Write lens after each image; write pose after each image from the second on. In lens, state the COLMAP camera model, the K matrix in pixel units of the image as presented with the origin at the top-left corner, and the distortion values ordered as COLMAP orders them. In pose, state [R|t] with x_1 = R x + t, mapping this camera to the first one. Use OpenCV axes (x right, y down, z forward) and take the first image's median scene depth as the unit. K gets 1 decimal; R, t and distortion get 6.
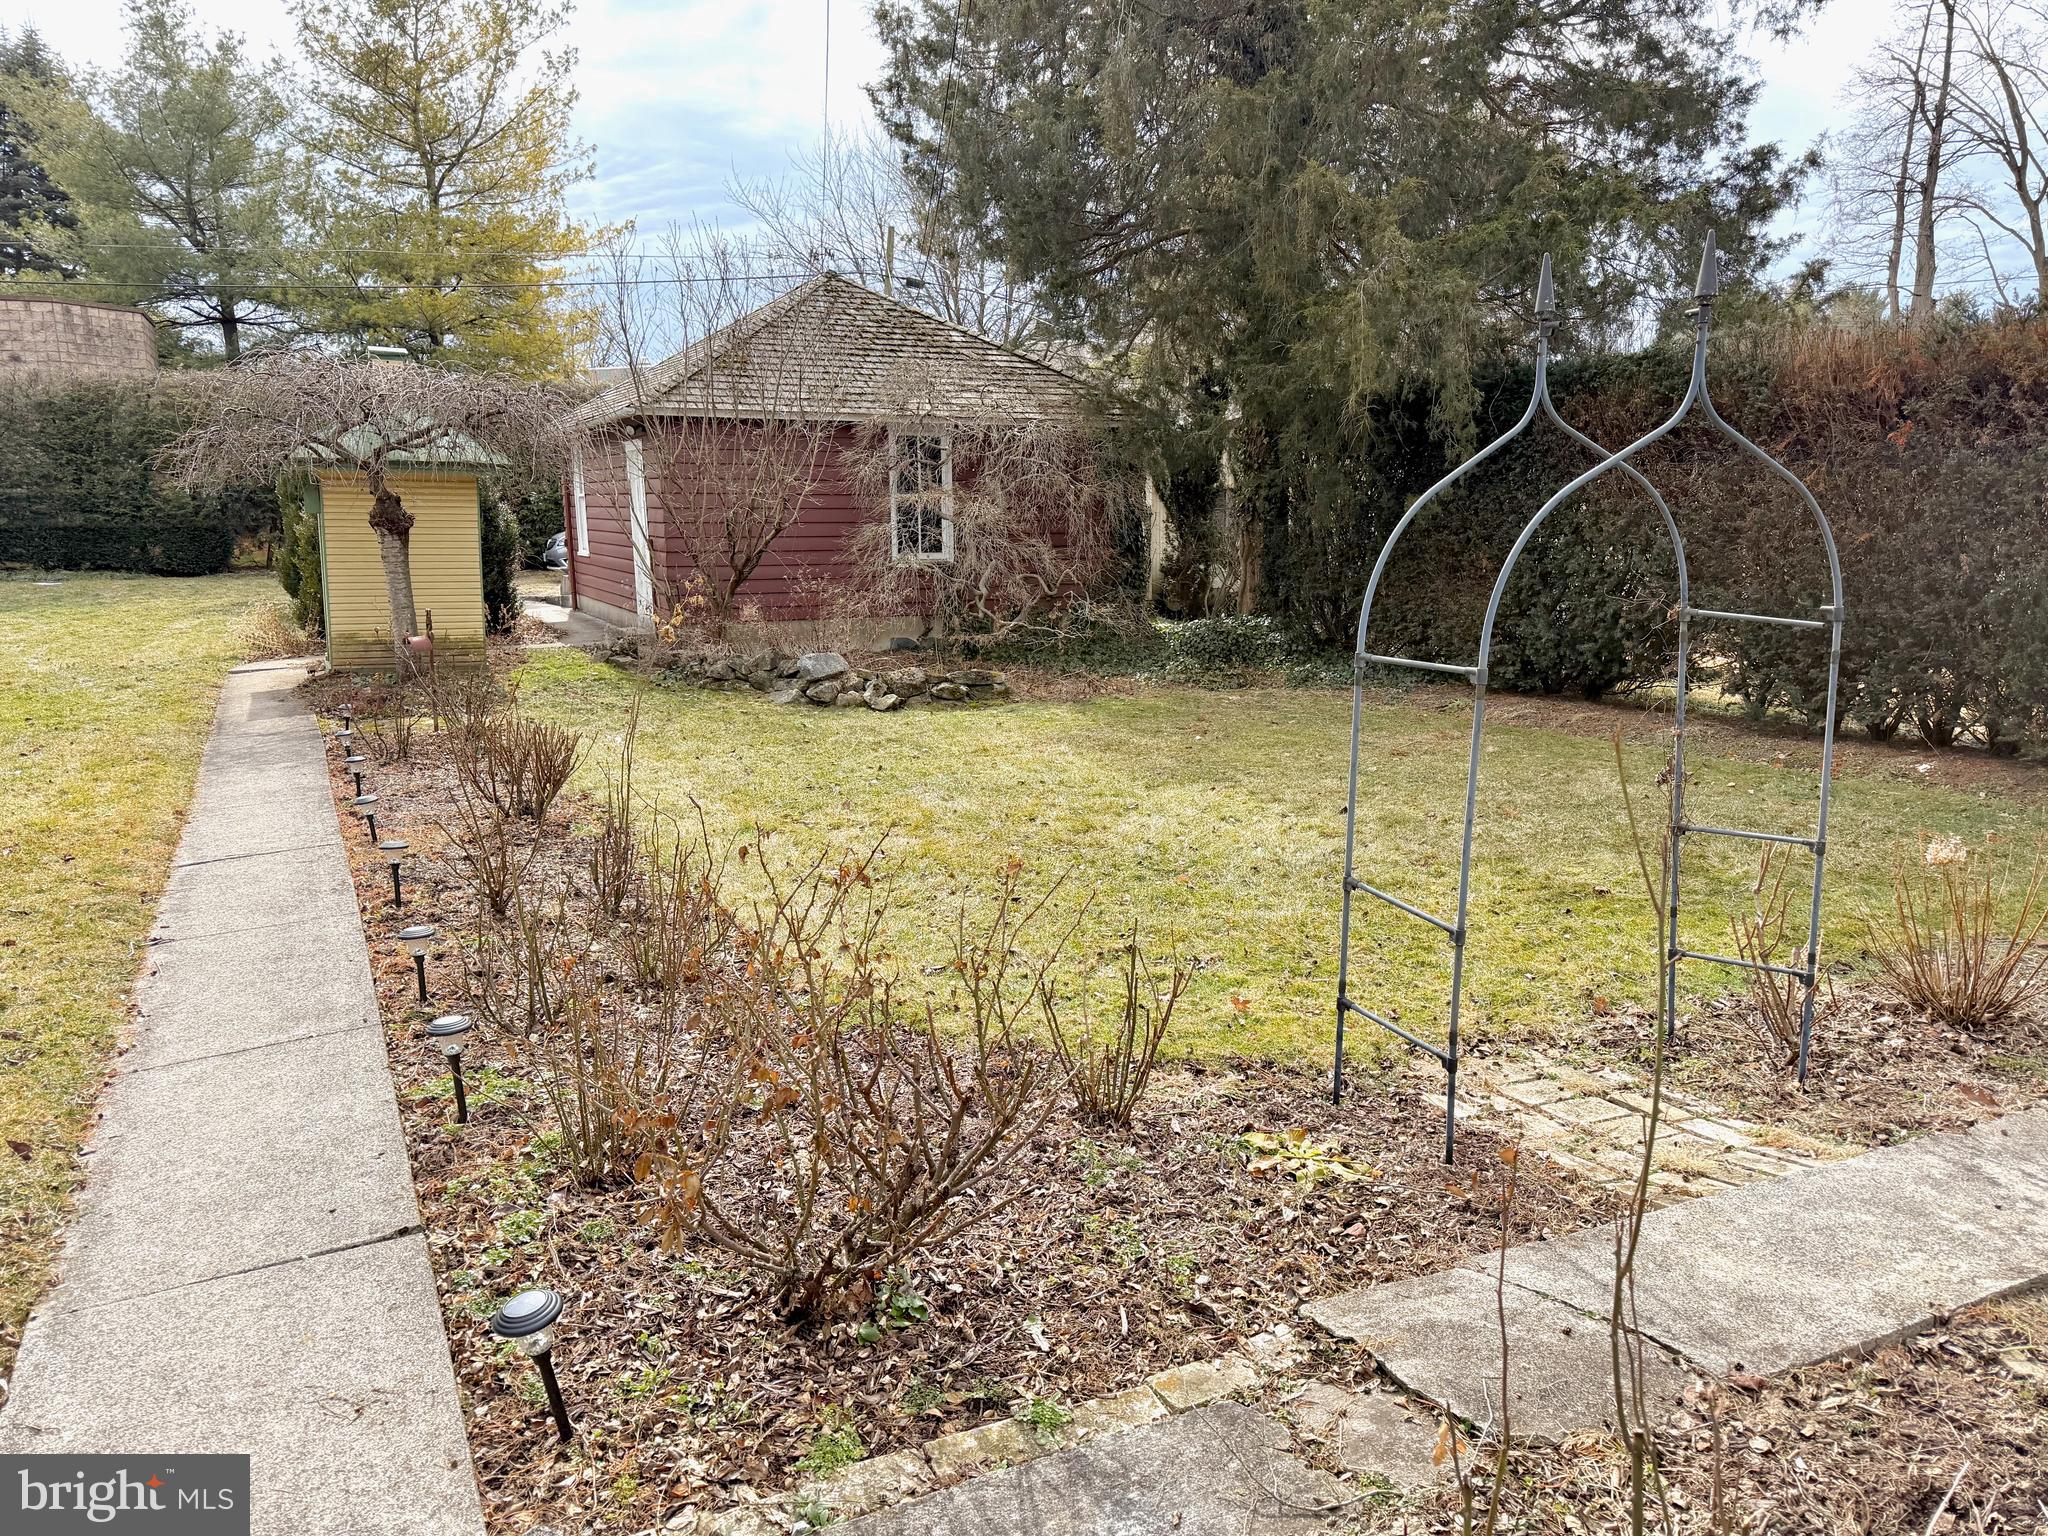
lens RADIAL K [[1451.2, 0, 1024.9], [0, 1451.2, 774.8], [0, 0, 1]] dist [0.025956, -0.032064]
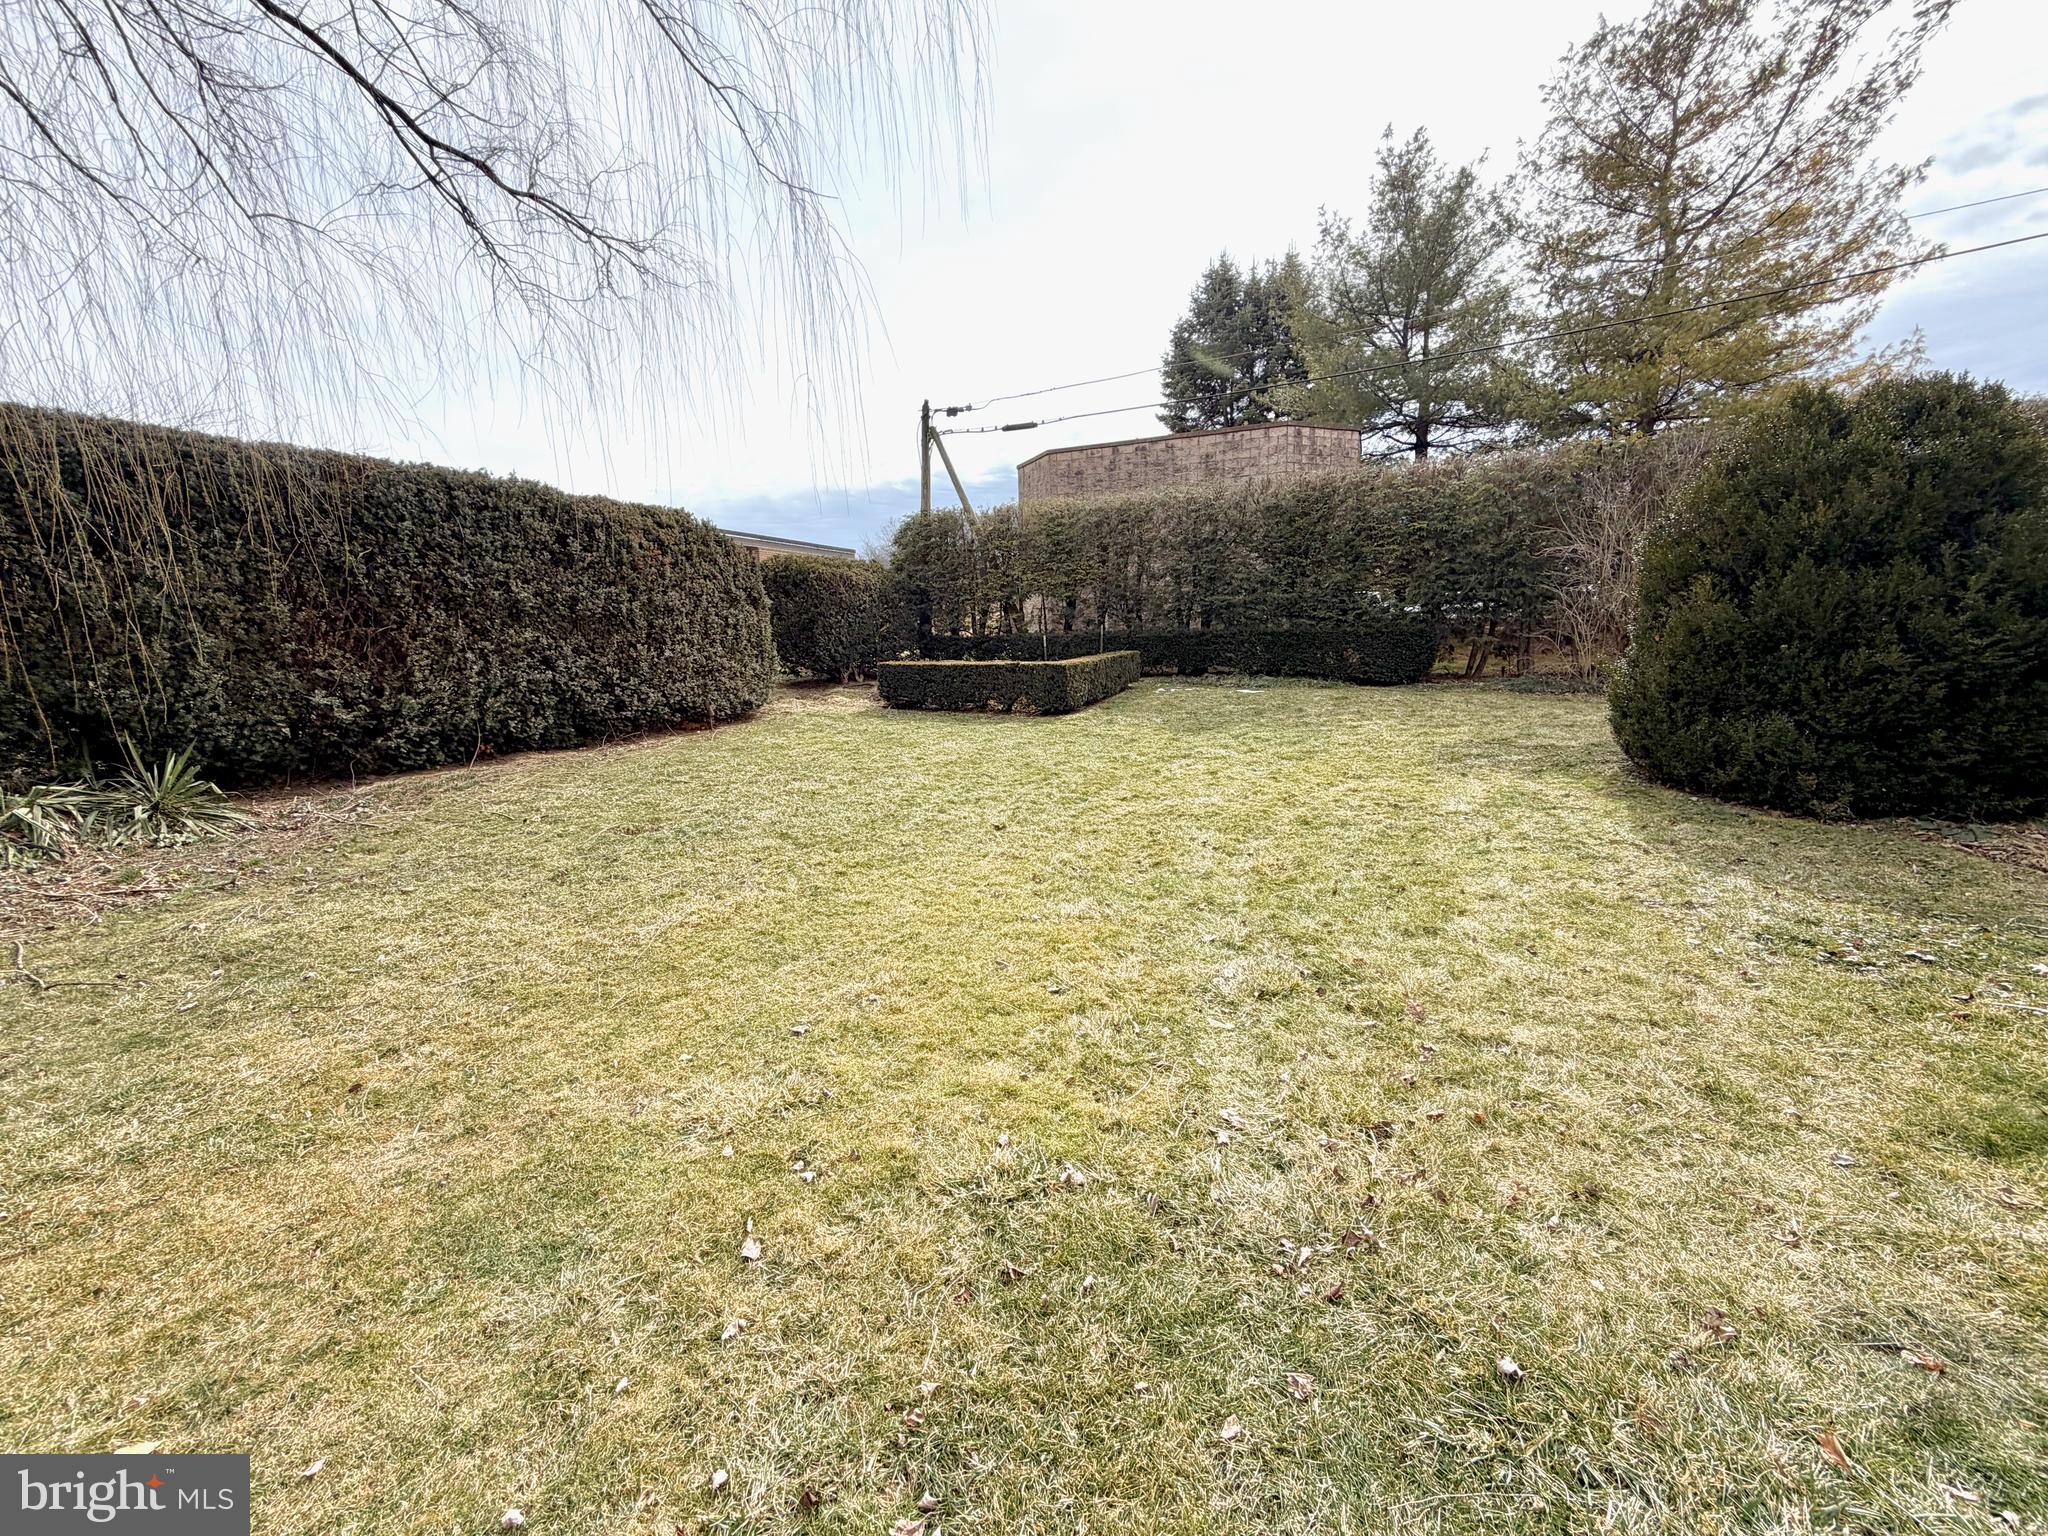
lens RADIAL K [[811.6, 0, 1019.6], [0, 811.6, 775.6], [0, 0, 1]] dist [-0.000828, -0.000084]
pose [[0.660481, 0.128858, -0.739703, -0.343814], [-0.125086, 0.990280, 0.060820, -0.083445], [0.740350, 0.052356, 0.670179, 0.497690]]
